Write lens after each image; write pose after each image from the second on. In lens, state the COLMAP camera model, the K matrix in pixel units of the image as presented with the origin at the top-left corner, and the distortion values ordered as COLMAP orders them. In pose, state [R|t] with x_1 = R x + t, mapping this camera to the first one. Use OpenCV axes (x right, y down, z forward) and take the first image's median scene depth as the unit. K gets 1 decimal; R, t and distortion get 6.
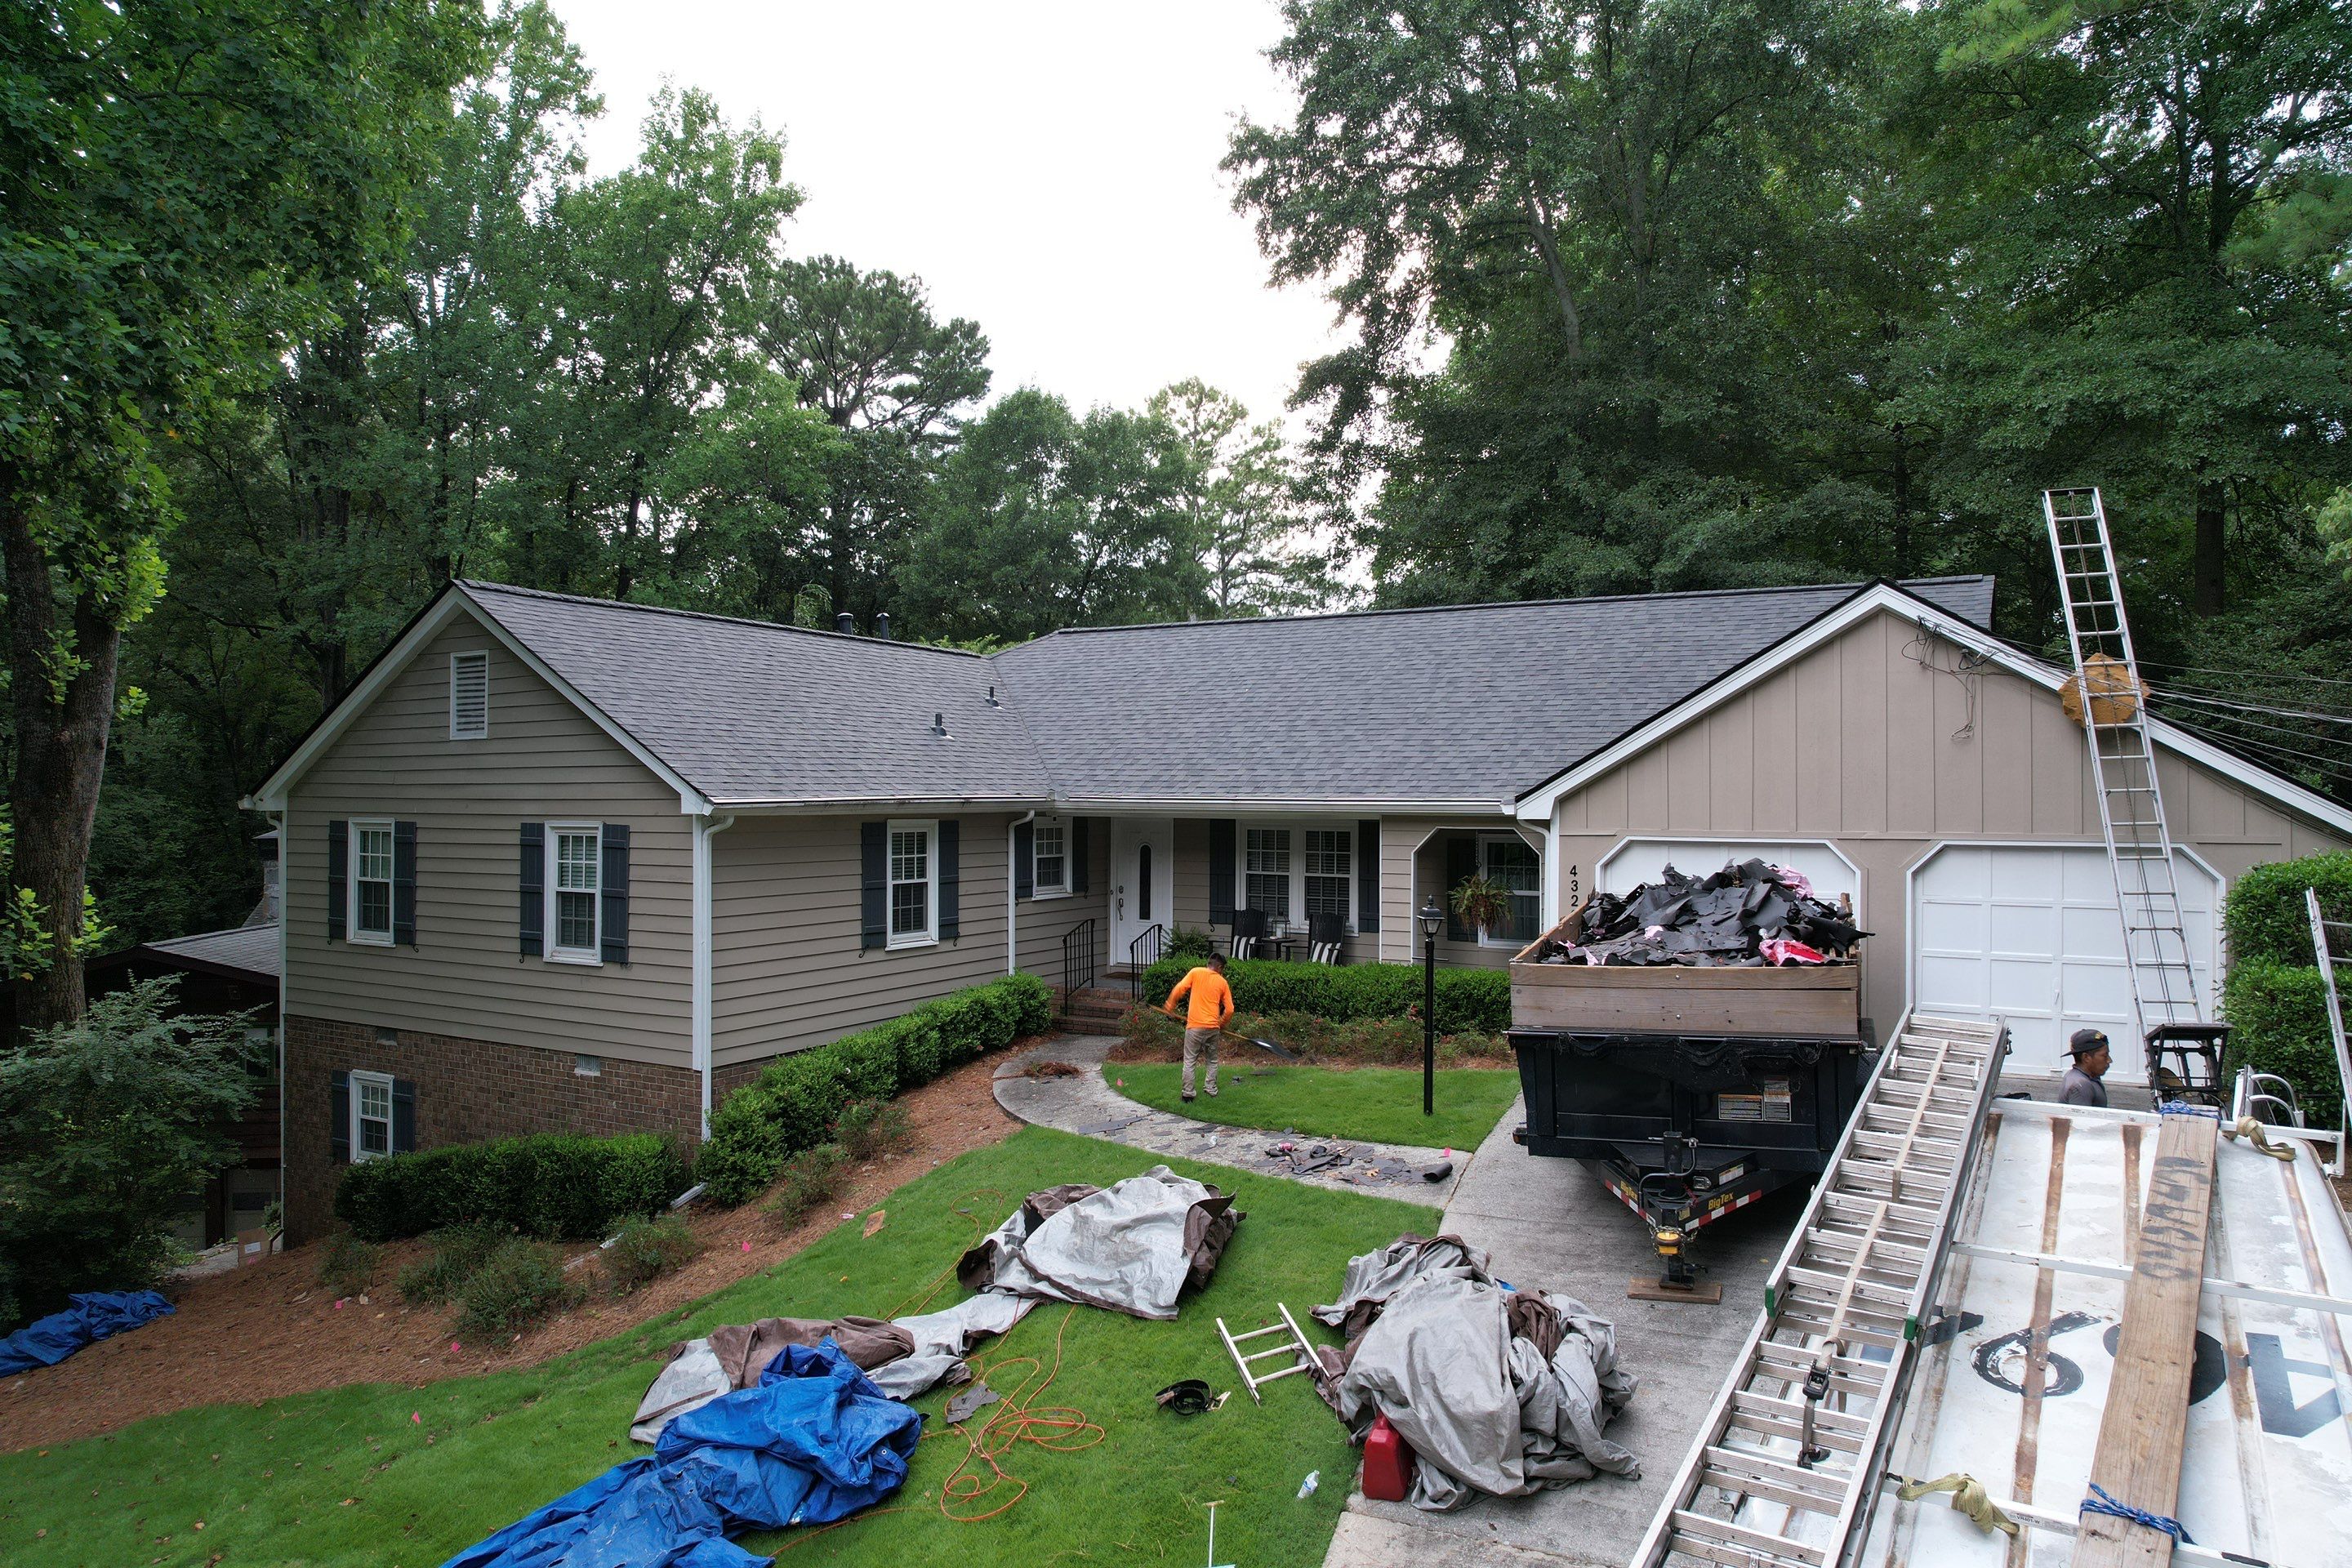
lens RADIAL K [[1504.1, 0, 1192.5], [0, 1504.1, 782.1], [0, 0, 1]] dist [-0.073987, 0.065038]
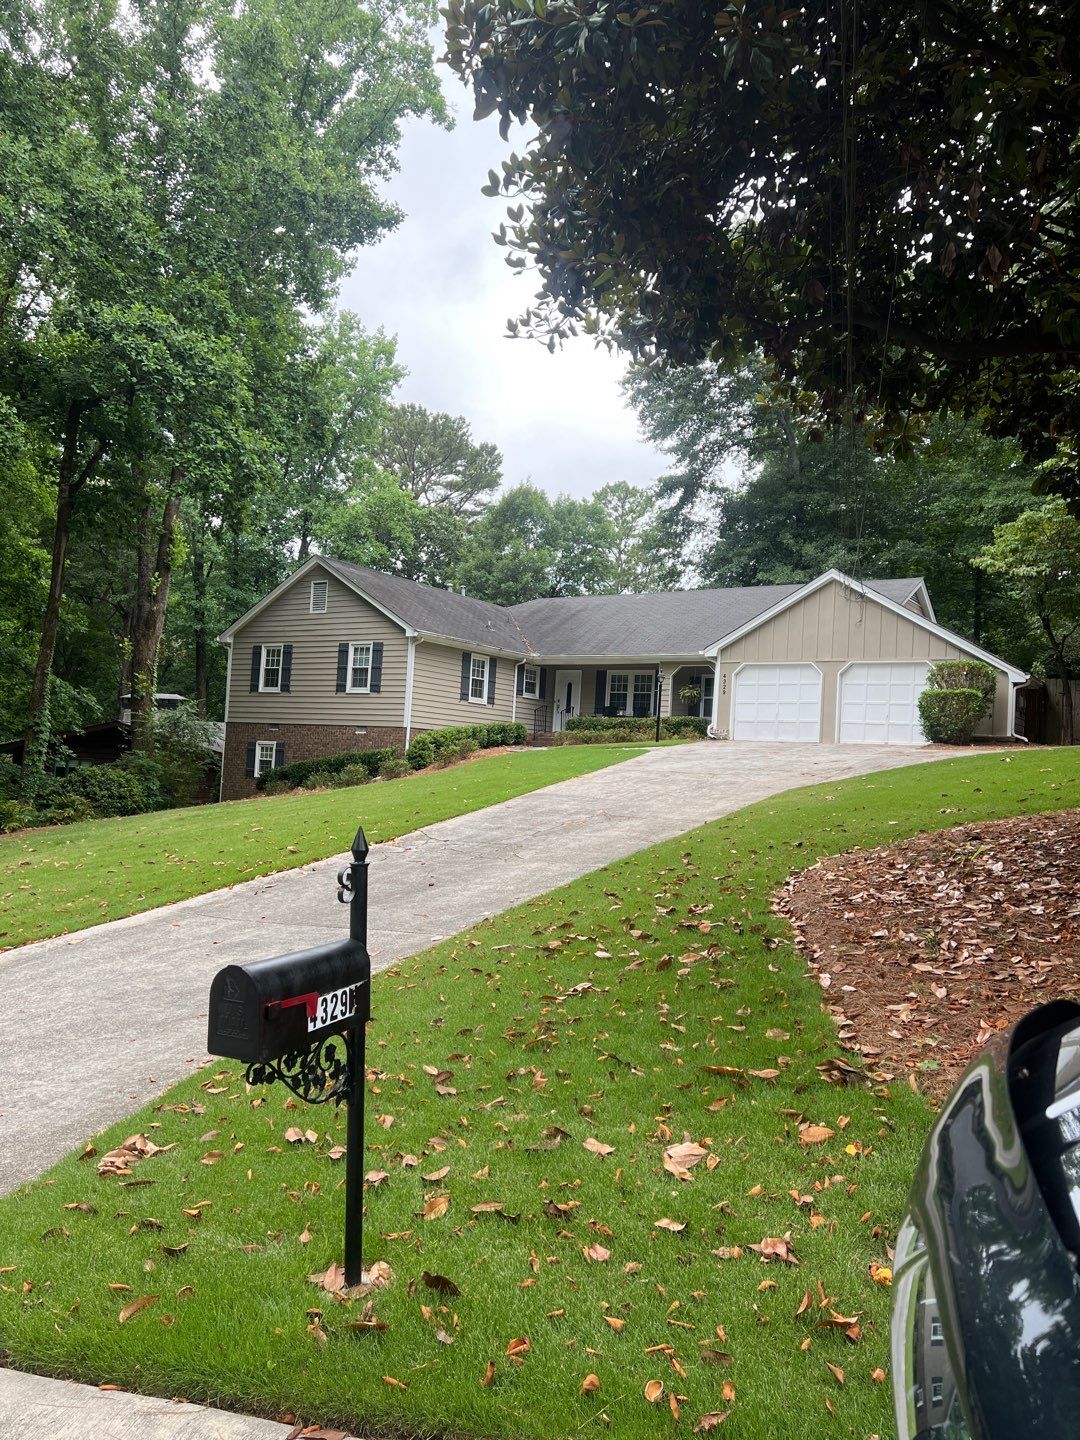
lens RADIAL K [[1073.0, 0, 538.4], [0, 1073.0, 719.6], [0, 0, 1]] dist [0.133889, -0.000022]
pose [[0.995764, 0.049030, -0.077787, 0.064628], [-0.052269, 0.997825, -0.040158, 0.205343], [0.075649, 0.044054, 0.996161, -0.843063]]
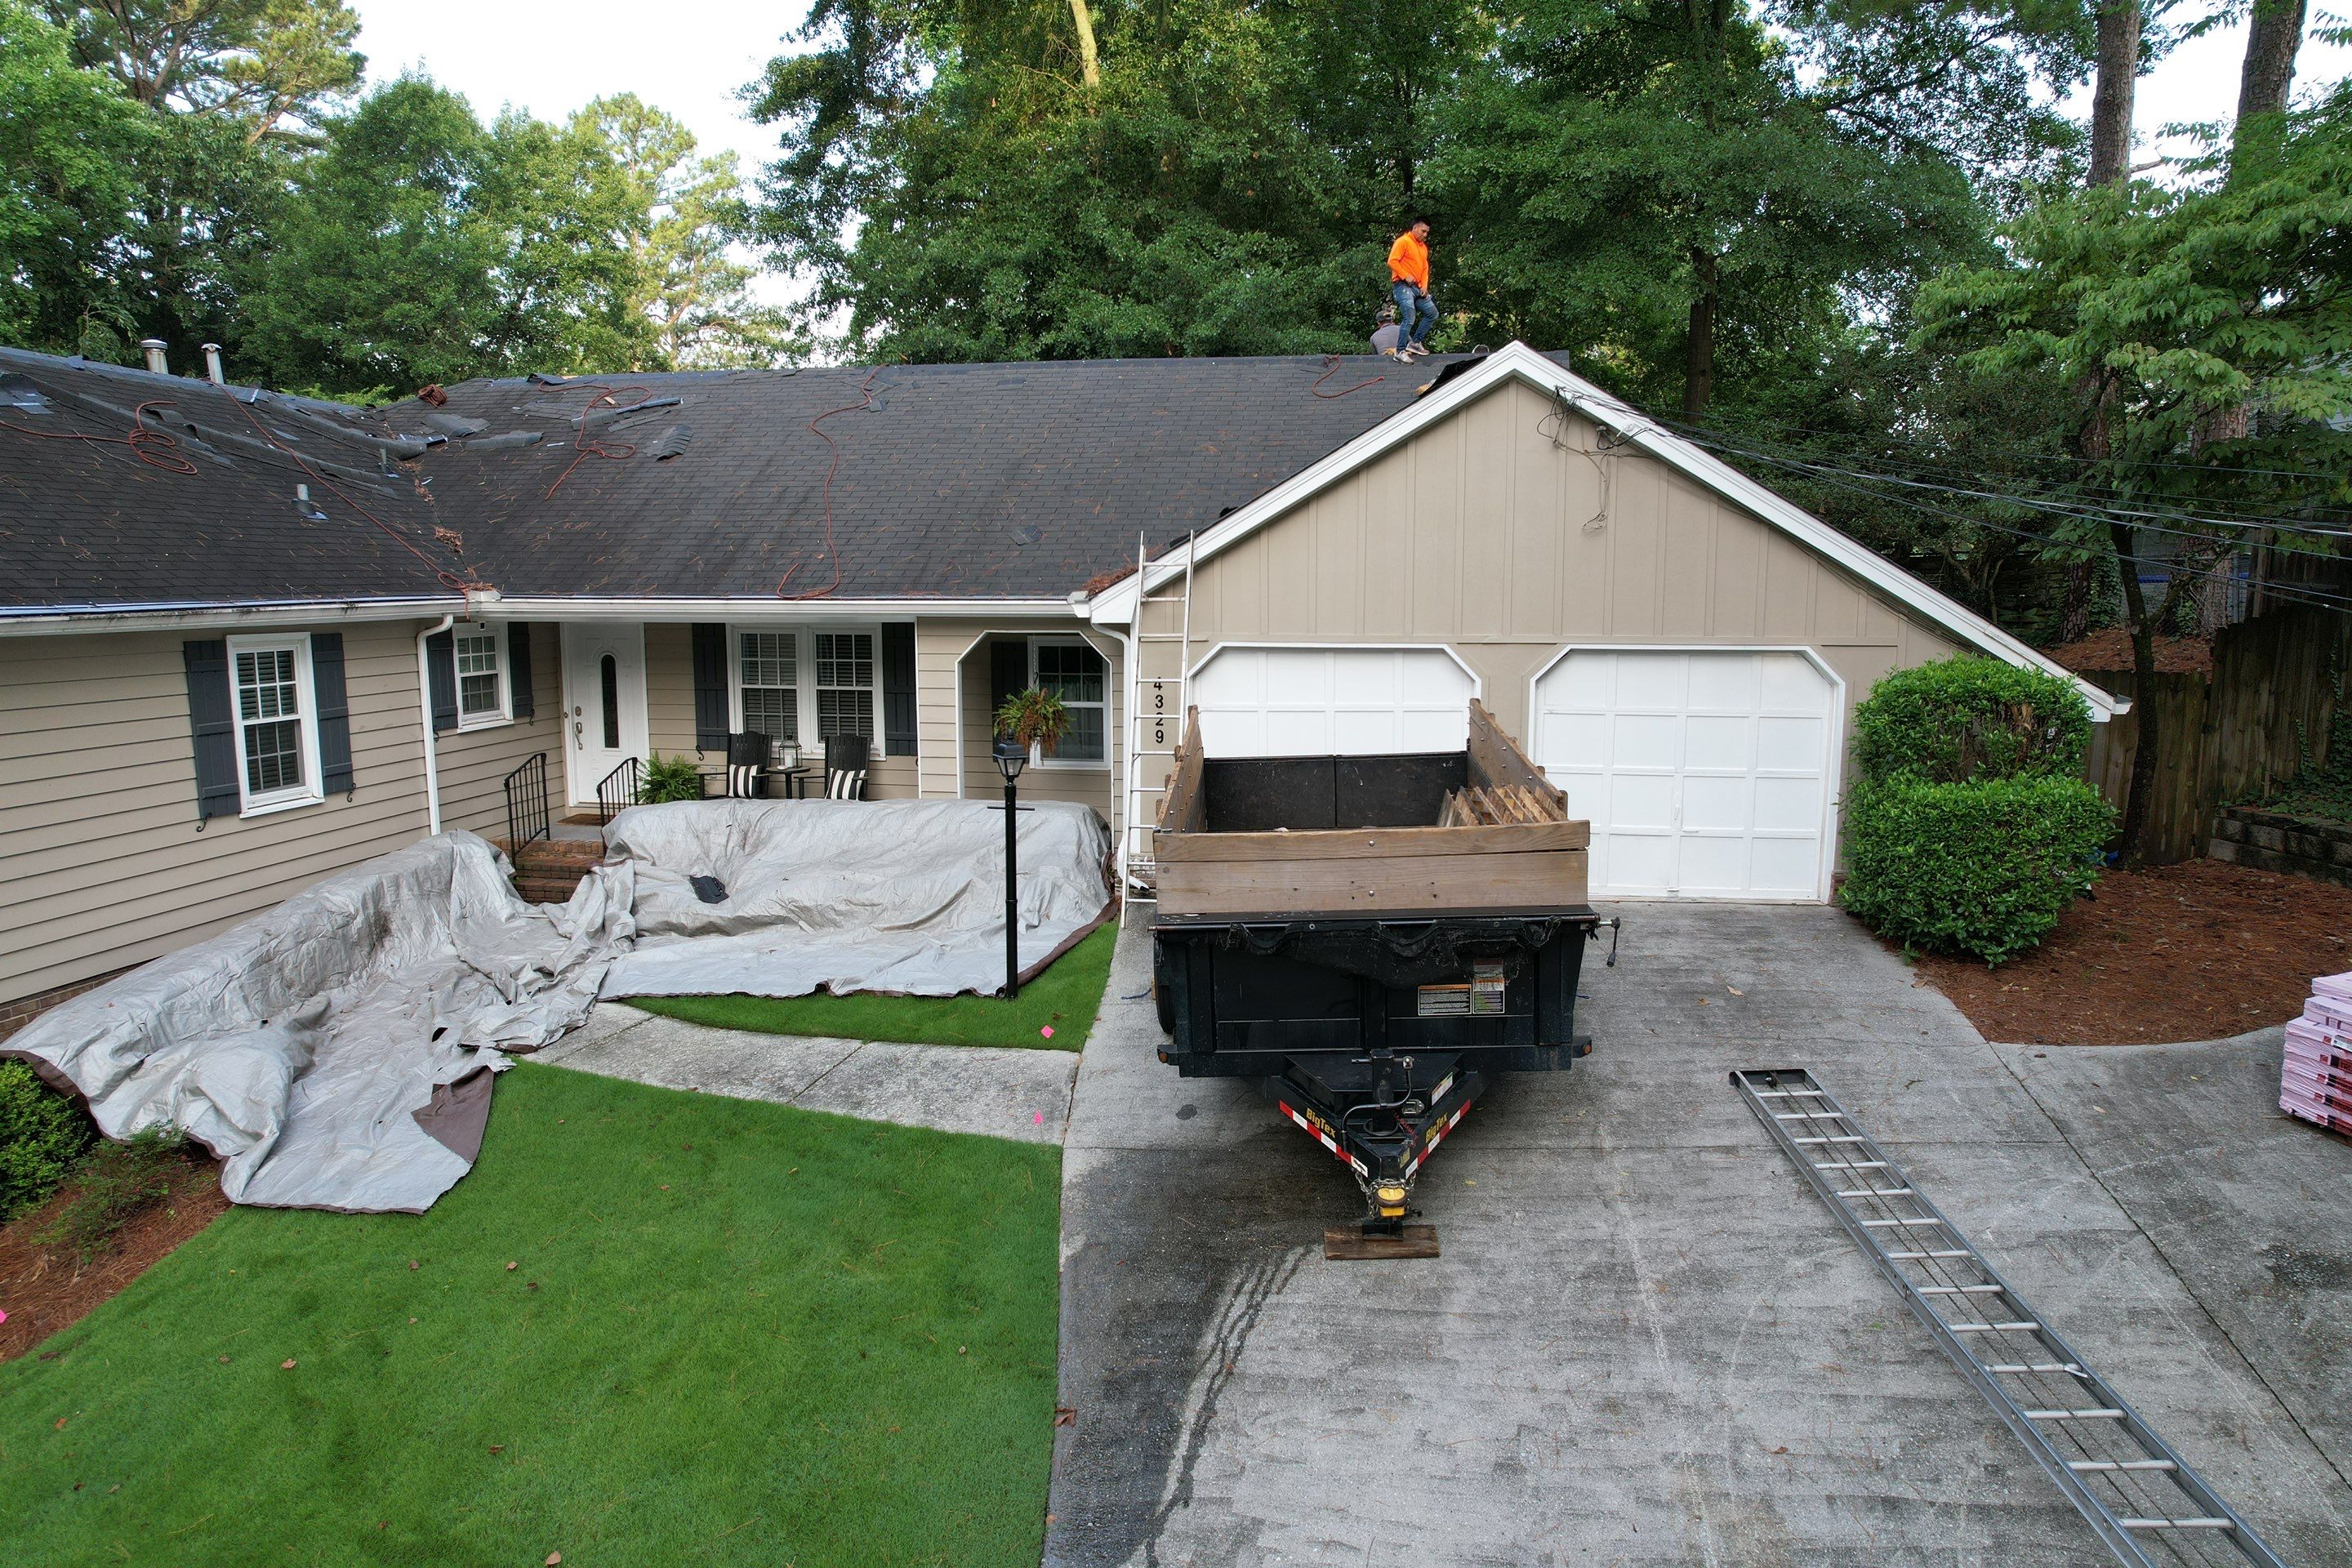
lens RADIAL K [[1501.9, 0, 1185.6], [0, 1501.9, 779.2], [0, 0, 1]] dist [-0.071162, 0.071081]
pose [[0.940406, -0.049940, 0.336367, -0.014325], [0.000545, 0.989378, 0.145368, -0.008672], [-0.340053, -0.136521, 0.930444, 0.179628]]
